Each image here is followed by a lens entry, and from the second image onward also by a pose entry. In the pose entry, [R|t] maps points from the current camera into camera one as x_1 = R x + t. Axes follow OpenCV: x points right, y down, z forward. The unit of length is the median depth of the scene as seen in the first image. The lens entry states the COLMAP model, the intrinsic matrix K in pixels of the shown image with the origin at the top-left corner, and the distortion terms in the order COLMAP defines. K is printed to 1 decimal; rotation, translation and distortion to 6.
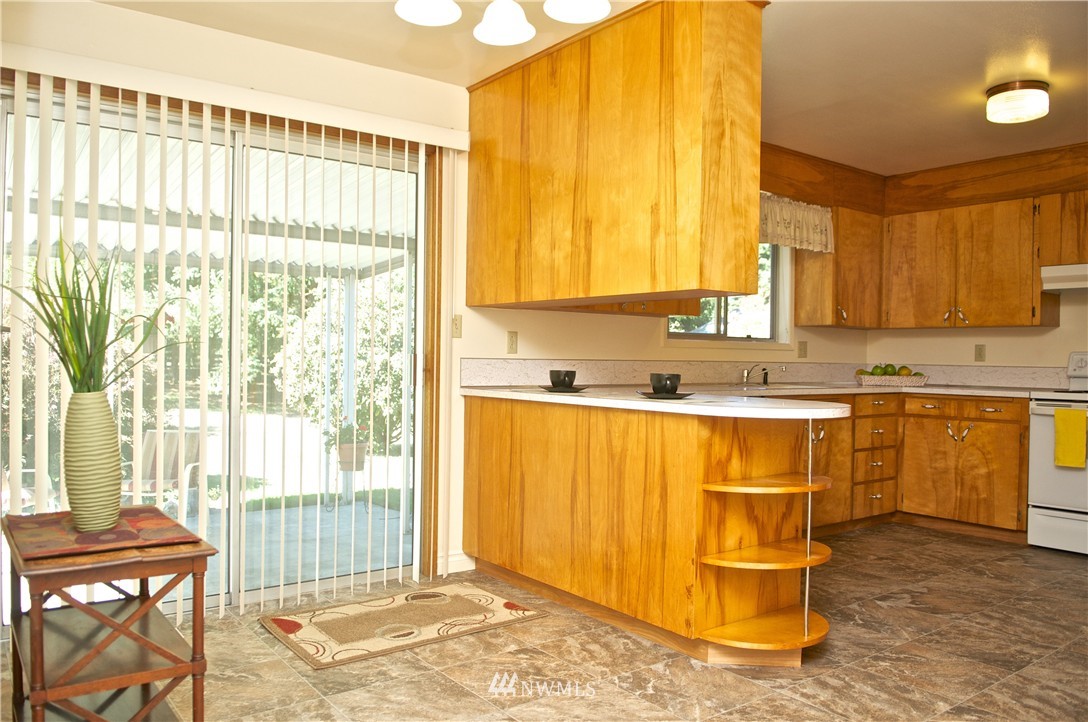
lens RADIAL K [[809.3, 0, 538.1], [0, 809.3, 360.3], [0, 0, 1]] dist [-0.028648, -0.023705]
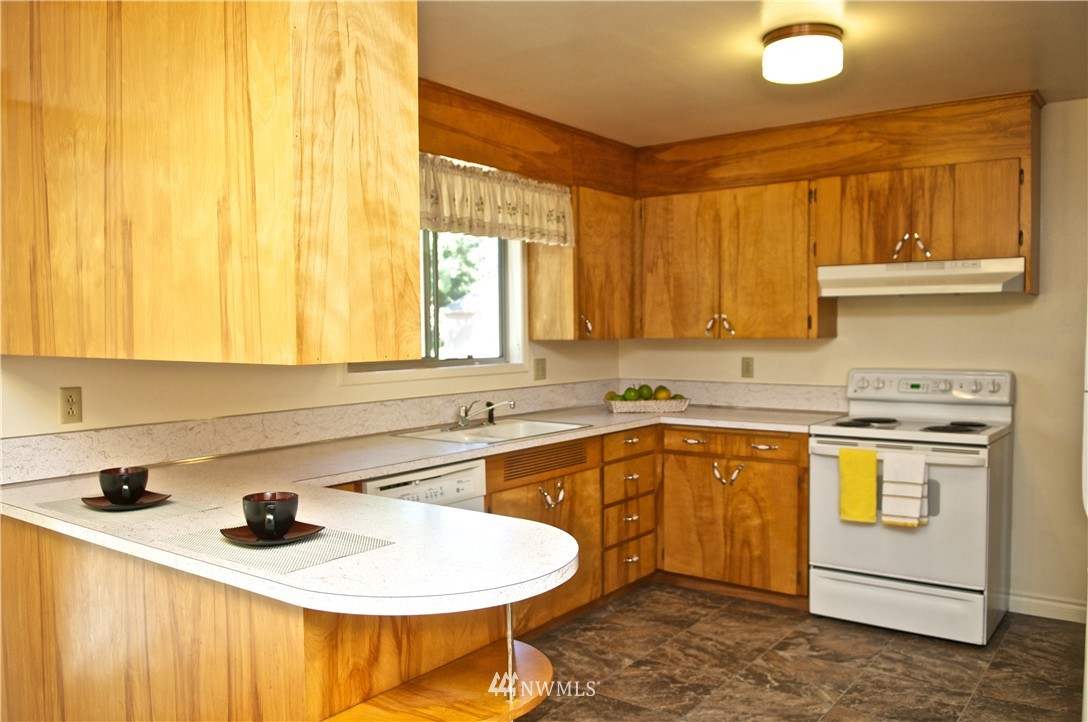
lens RADIAL K [[843.9, 0, 542.8], [0, 843.9, 358.7], [0, 0, 1]] dist [-0.015945, -0.014783]
pose [[0.958861, -0.035050, 0.281705, 0.118049], [0.024560, 0.998870, 0.040680, -0.066134], [-0.282813, -0.032088, 0.958638, 0.254840]]
